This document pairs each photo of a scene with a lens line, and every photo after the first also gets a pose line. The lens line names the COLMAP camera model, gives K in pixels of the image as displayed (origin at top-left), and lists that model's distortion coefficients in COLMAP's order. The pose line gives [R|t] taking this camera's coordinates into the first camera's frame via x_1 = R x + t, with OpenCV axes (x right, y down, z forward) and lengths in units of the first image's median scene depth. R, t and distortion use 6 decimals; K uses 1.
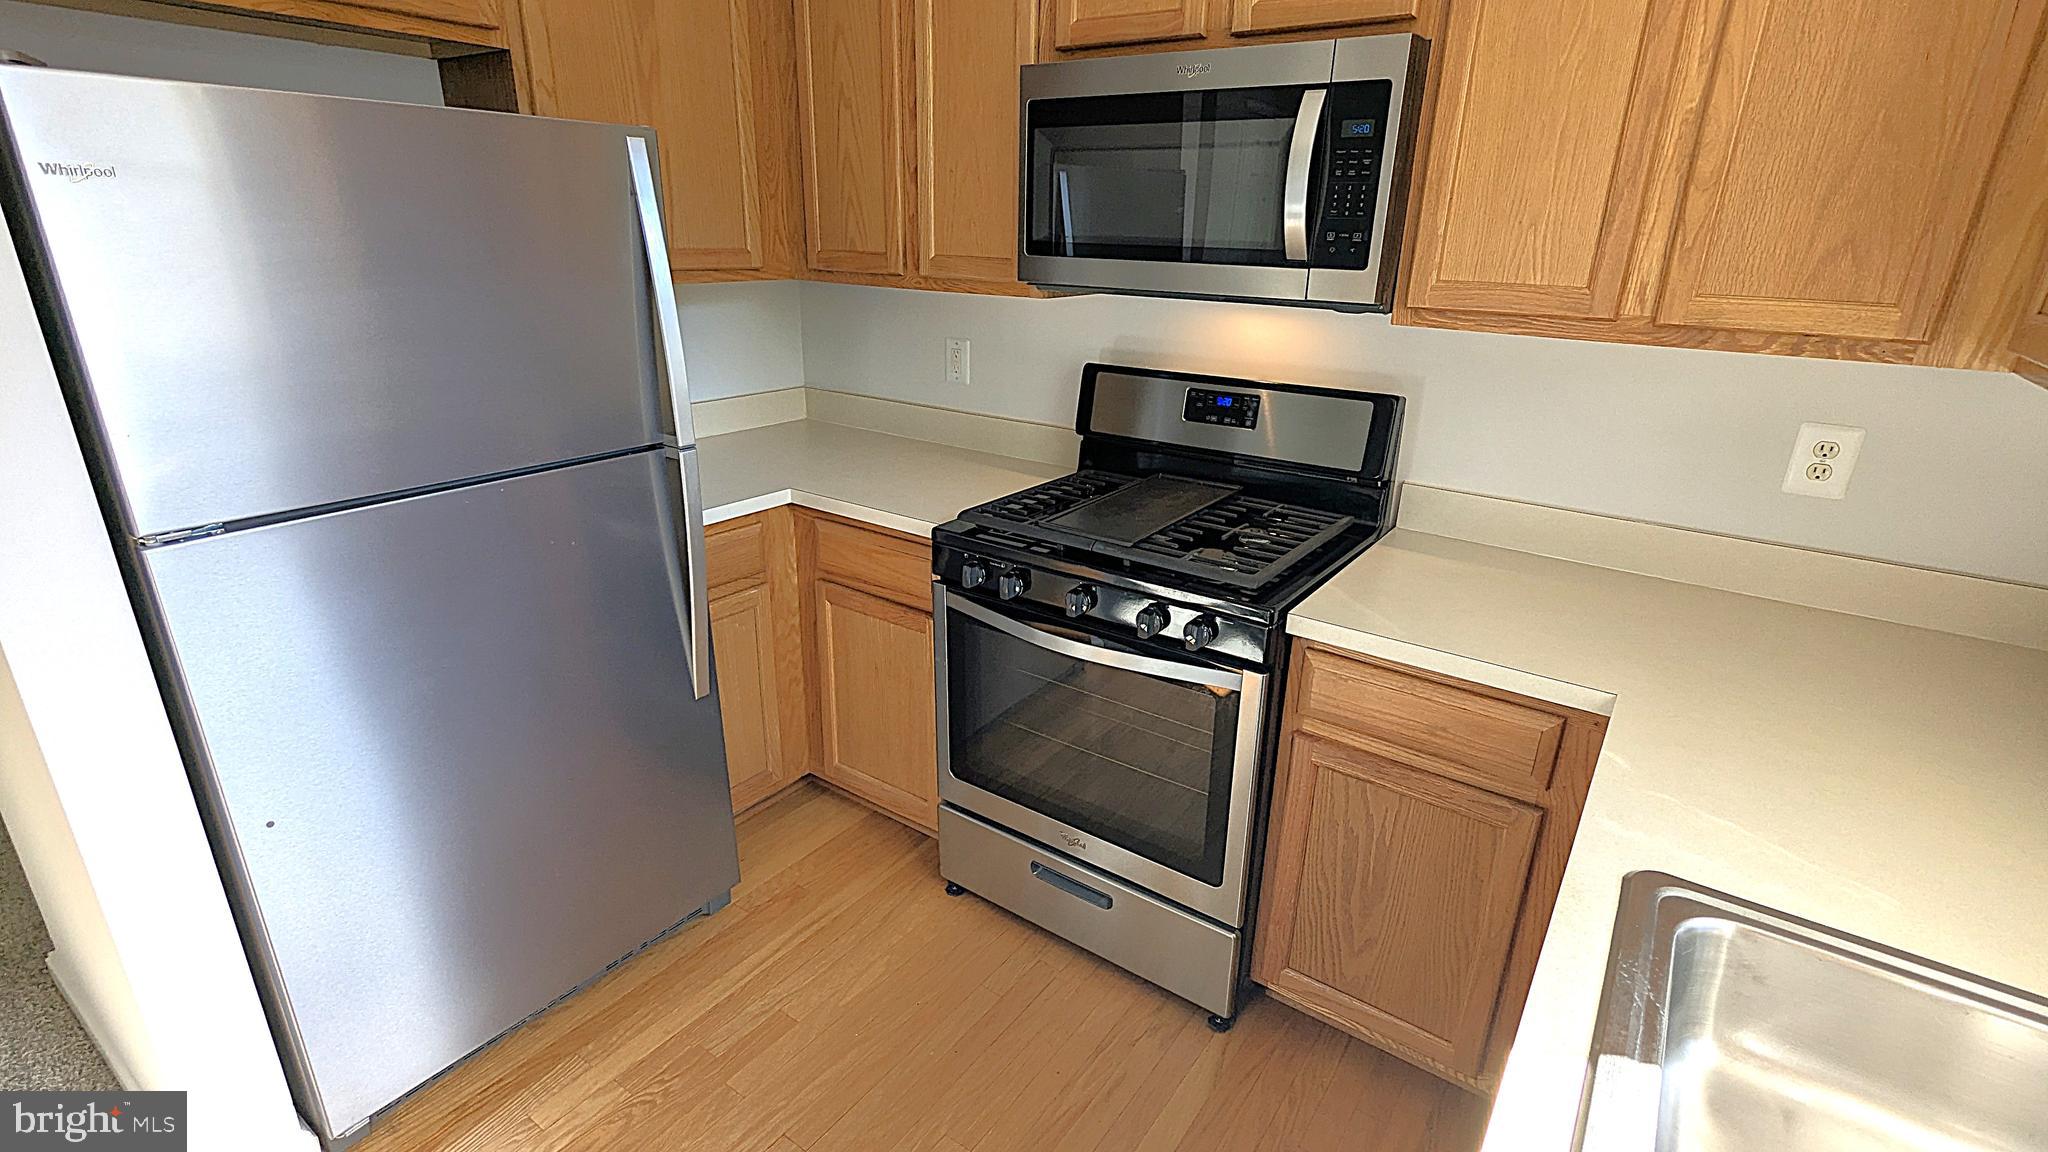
lens RADIAL K [[980.4, 0, 1031.8], [0, 980.4, 577.3], [0, 0, 1]] dist [0.012180, 0.000045]
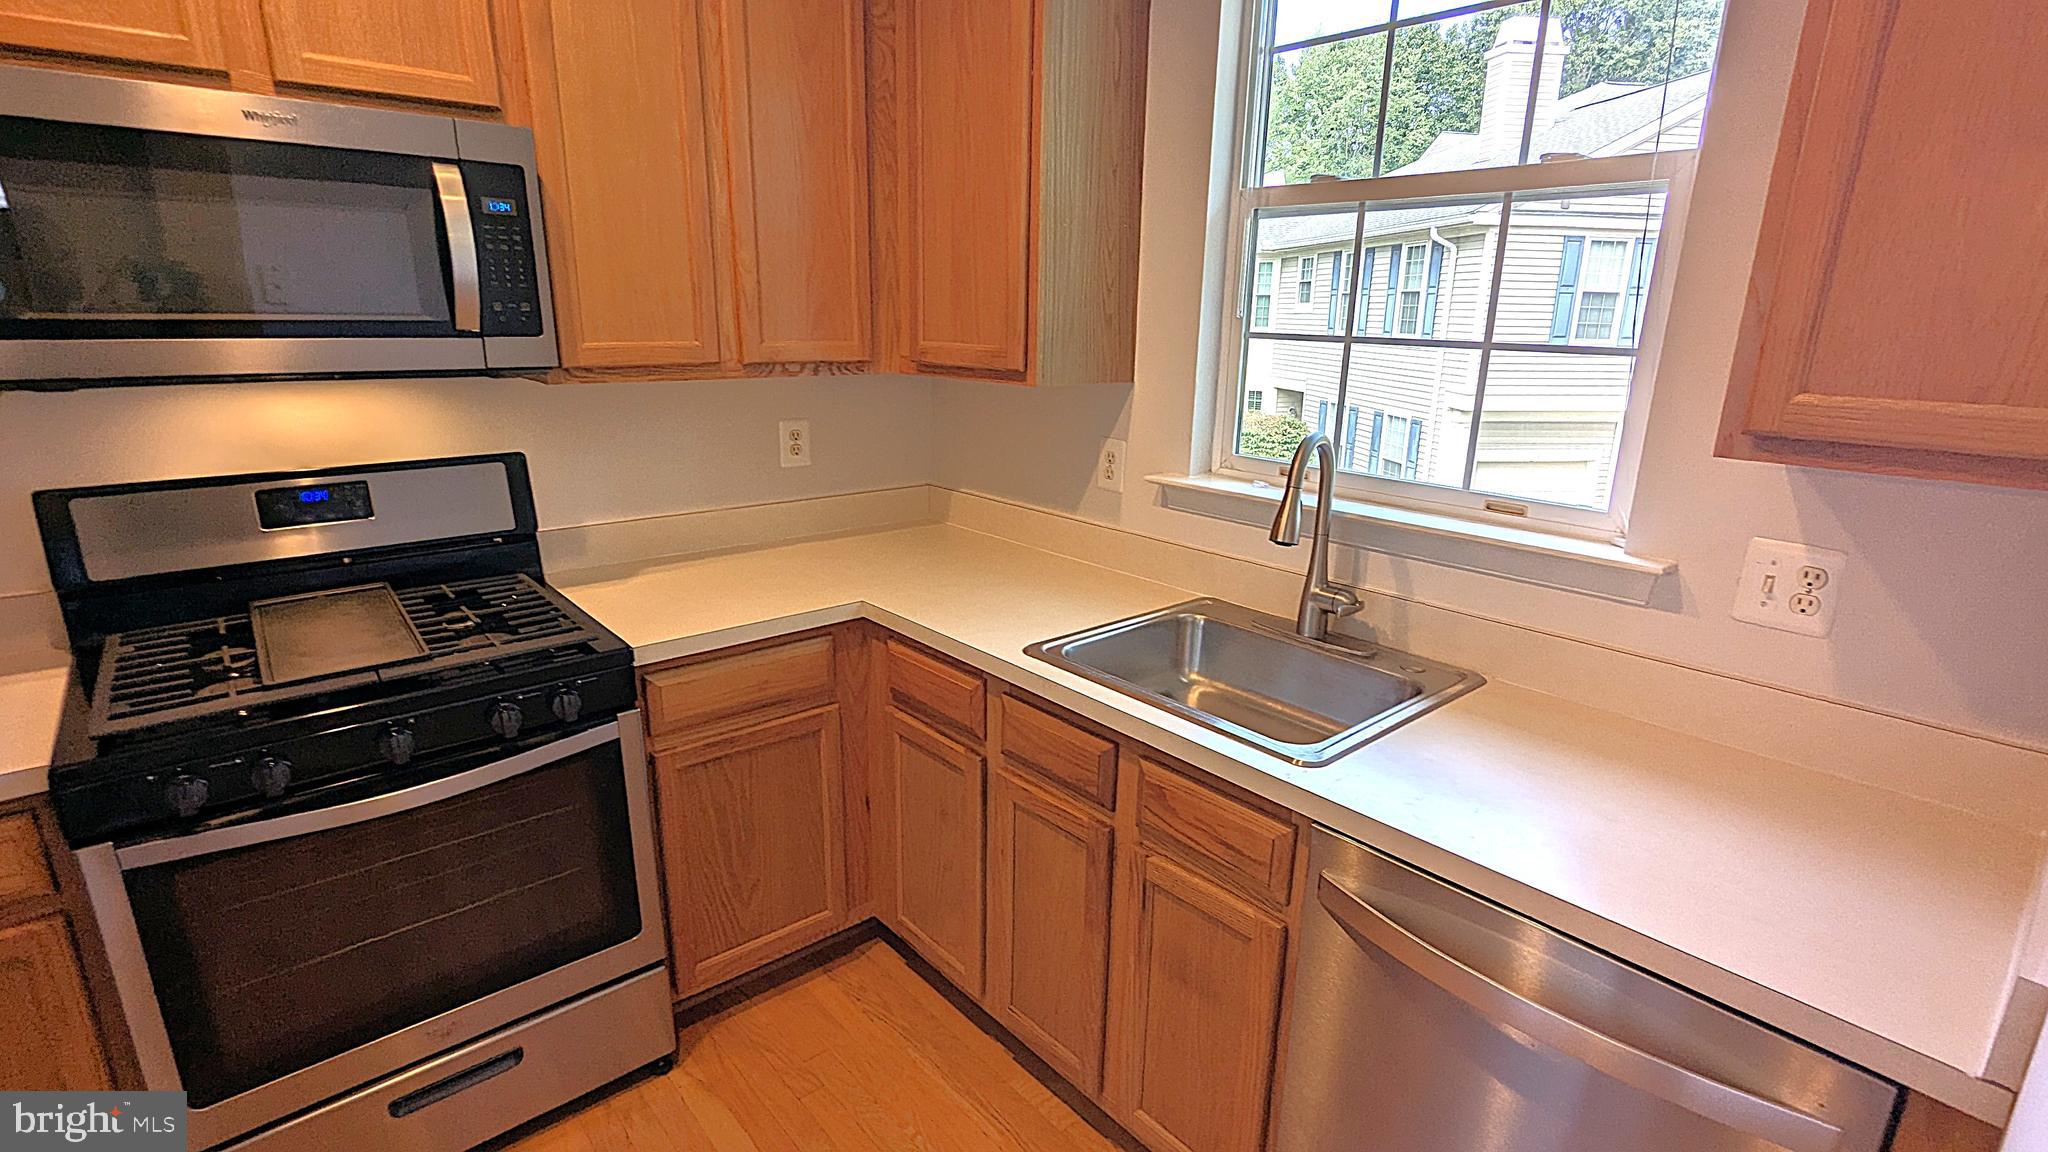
lens RADIAL K [[980.4, 0, 1031.8], [0, 980.4, 577.3], [0, 0, 1]] dist [0.012180, 0.000045]
pose [[0.232921, -0.278443, 0.931782, -0.539130], [0.326040, 0.925041, 0.194927, -0.088876], [-0.916213, 0.258396, 0.306245, 0.210589]]
